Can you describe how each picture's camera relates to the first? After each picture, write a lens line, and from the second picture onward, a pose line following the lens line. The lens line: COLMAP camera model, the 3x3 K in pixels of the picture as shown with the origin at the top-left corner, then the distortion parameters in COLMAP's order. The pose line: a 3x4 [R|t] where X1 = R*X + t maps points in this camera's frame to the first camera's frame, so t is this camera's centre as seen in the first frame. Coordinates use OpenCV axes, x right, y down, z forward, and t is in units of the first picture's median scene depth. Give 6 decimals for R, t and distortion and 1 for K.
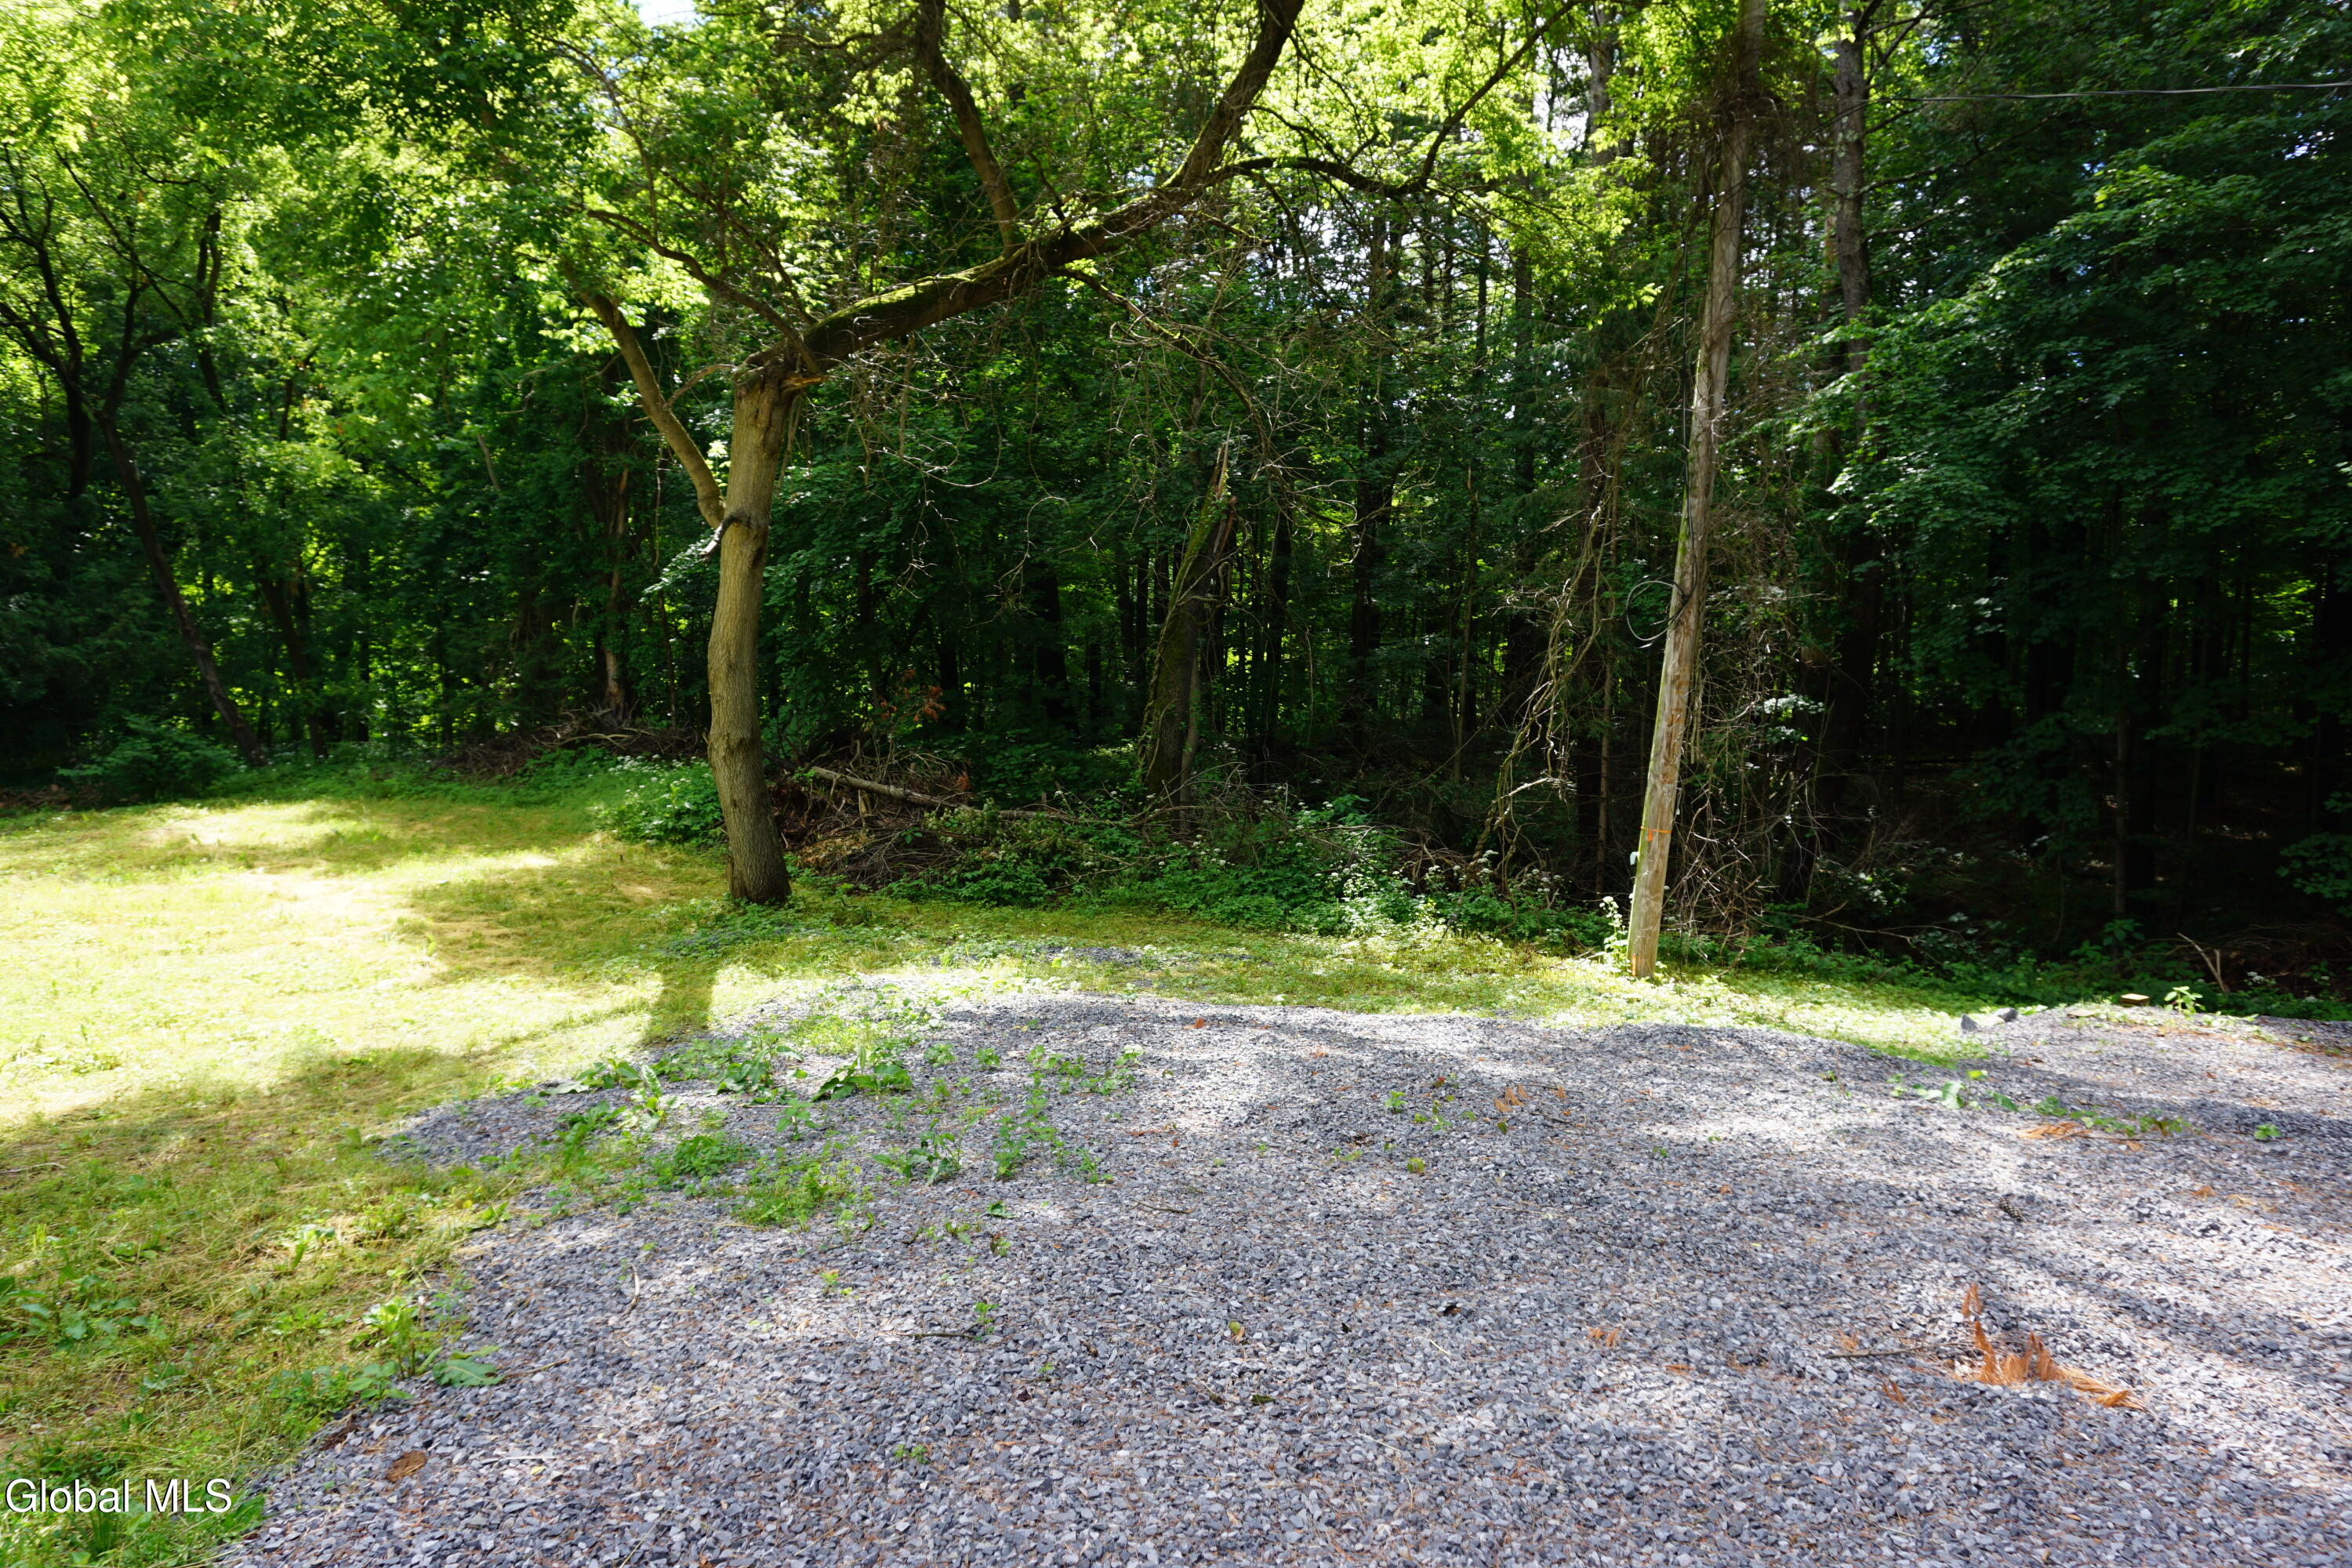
lens RADIAL K [[1593.2, 0, 1173.7], [0, 1593.2, 770.6], [0, 0, 1]] dist [-0.042911, 0.038099]
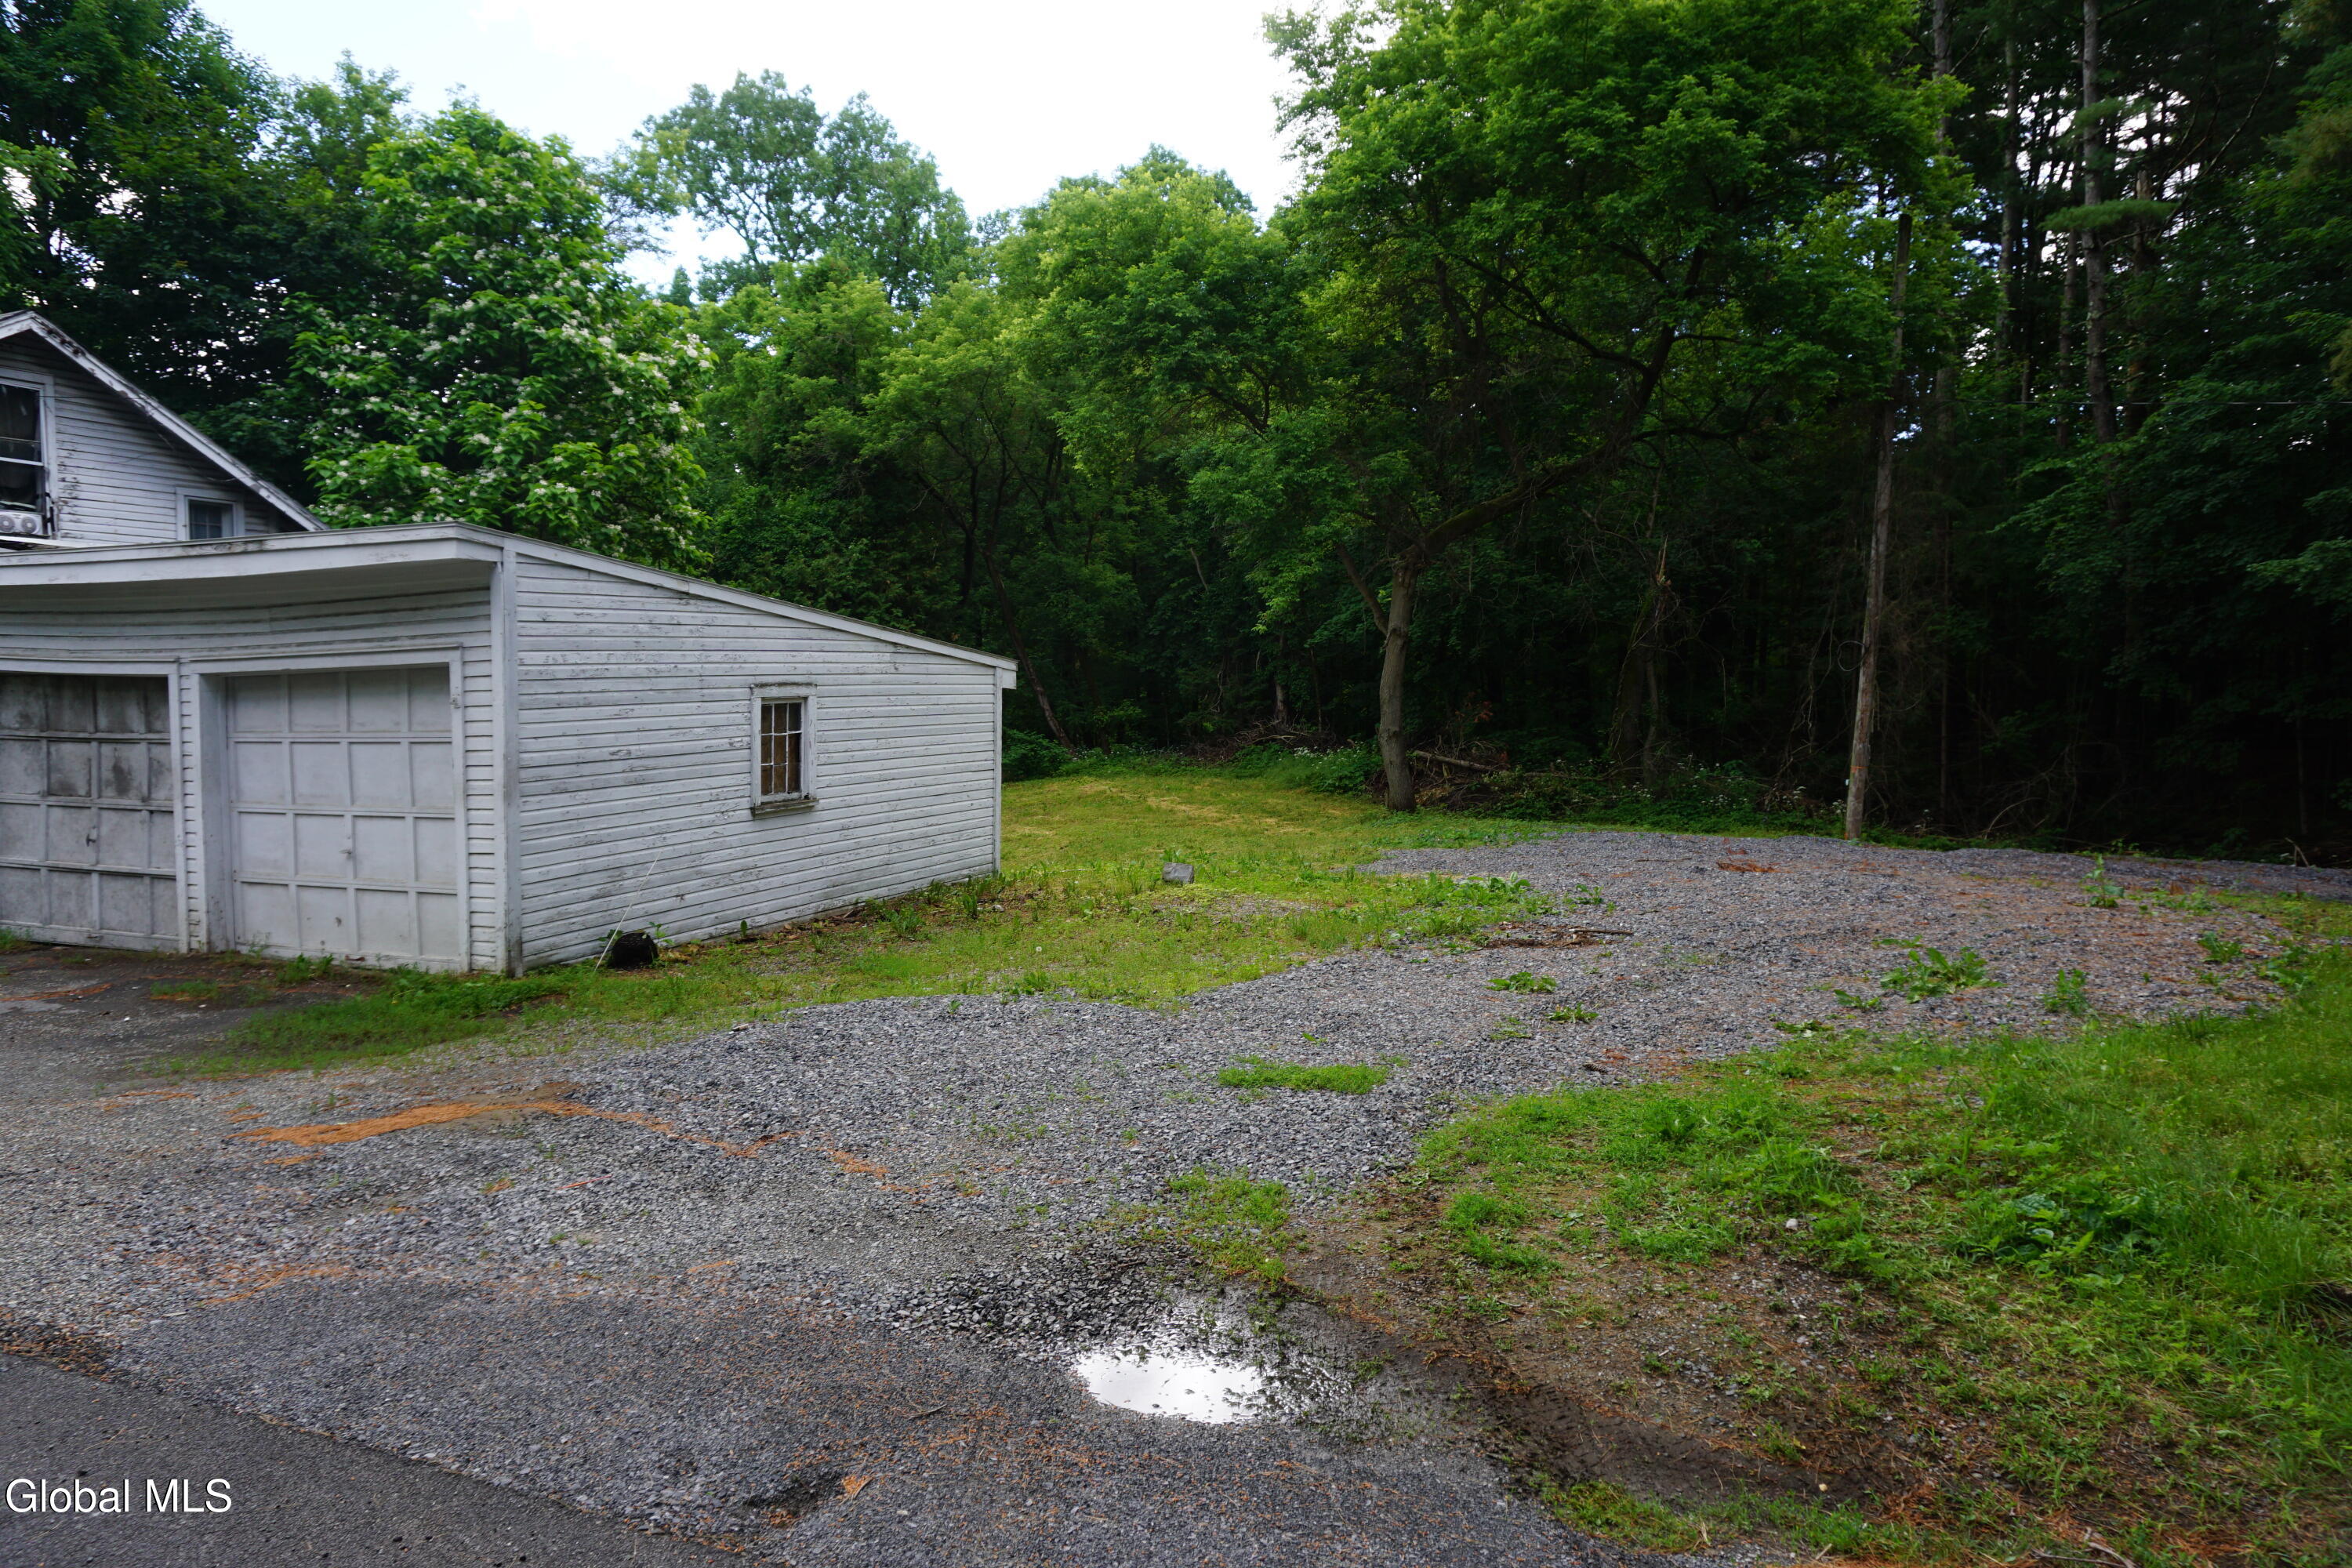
lens RADIAL K [[1593.2, 0, 1173.7], [0, 1593.2, 770.6], [0, 0, 1]] dist [-0.042911, 0.038099]
pose [[0.942347, -0.010737, -0.334466, 0.178662], [0.008799, 0.999935, -0.007310, 0.052675], [0.334522, 0.003946, 0.942380, -1.247616]]
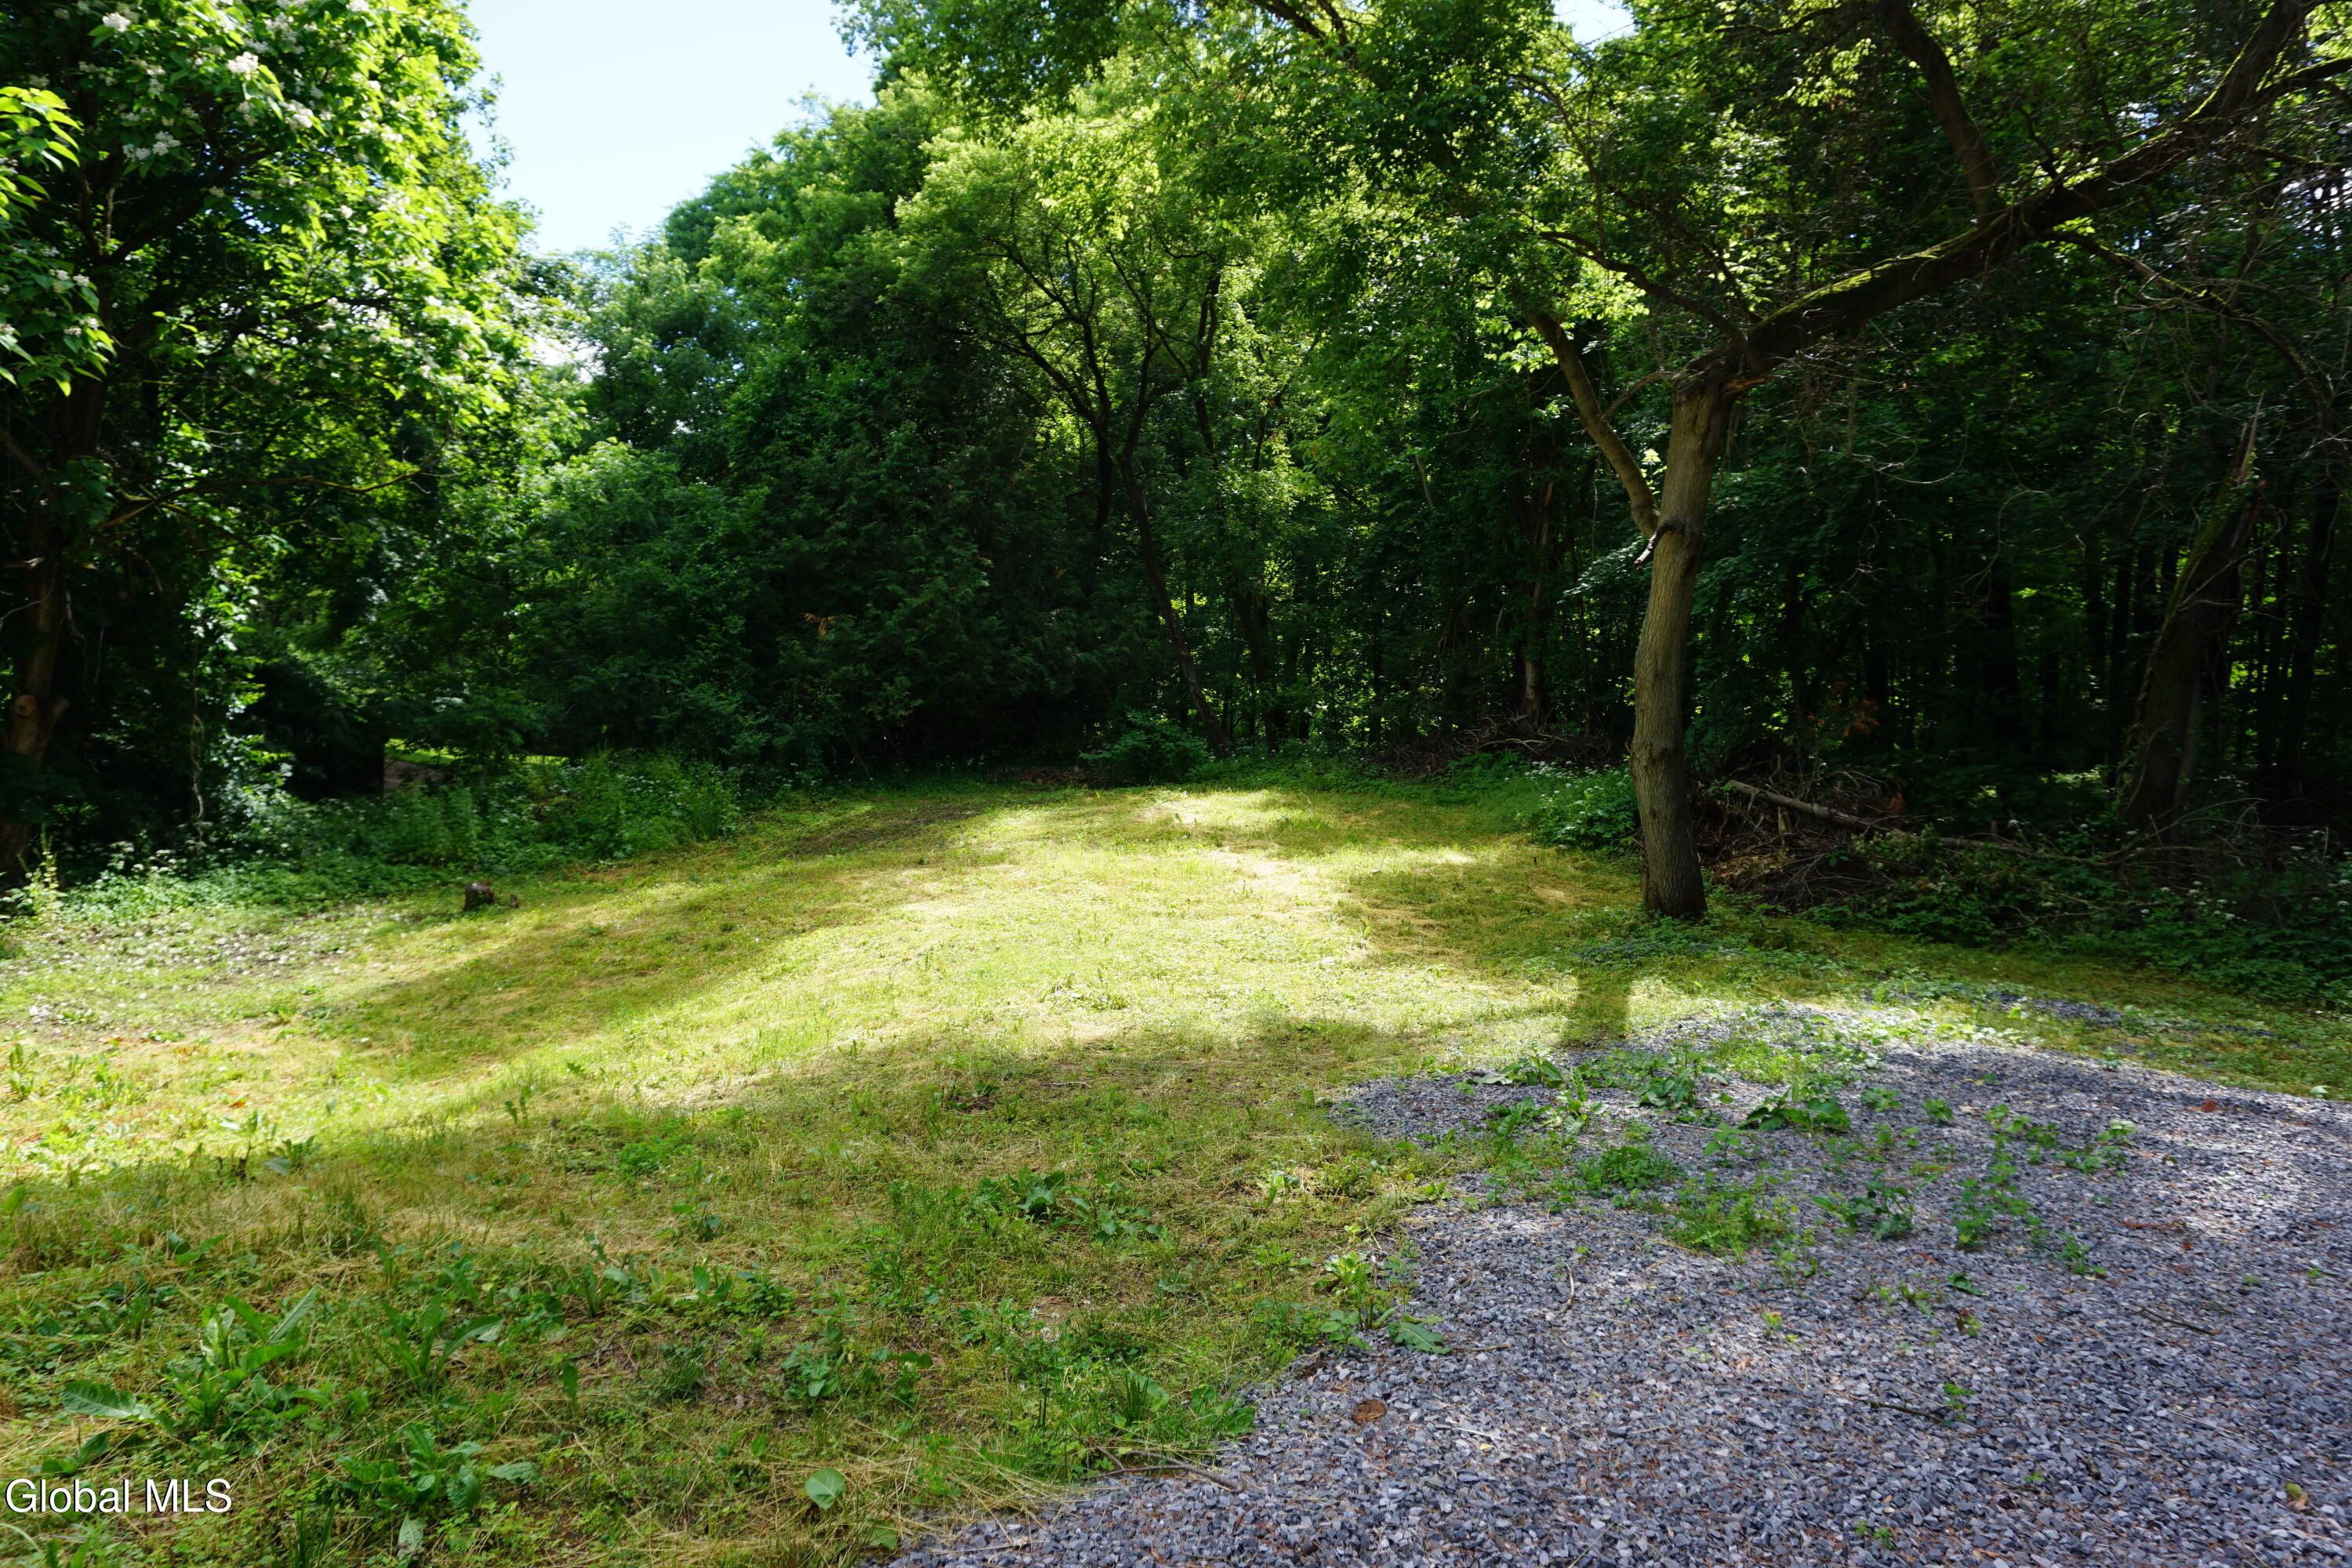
lens RADIAL K [[1593.2, 0, 1173.7], [0, 1593.2, 770.6], [0, 0, 1]] dist [-0.042911, 0.038099]
pose [[0.850231, 0.042374, -0.524702, -0.014902], [-0.045250, 0.998949, 0.007349, -0.000066], [0.524462, 0.017494, 0.851254, -0.000886]]
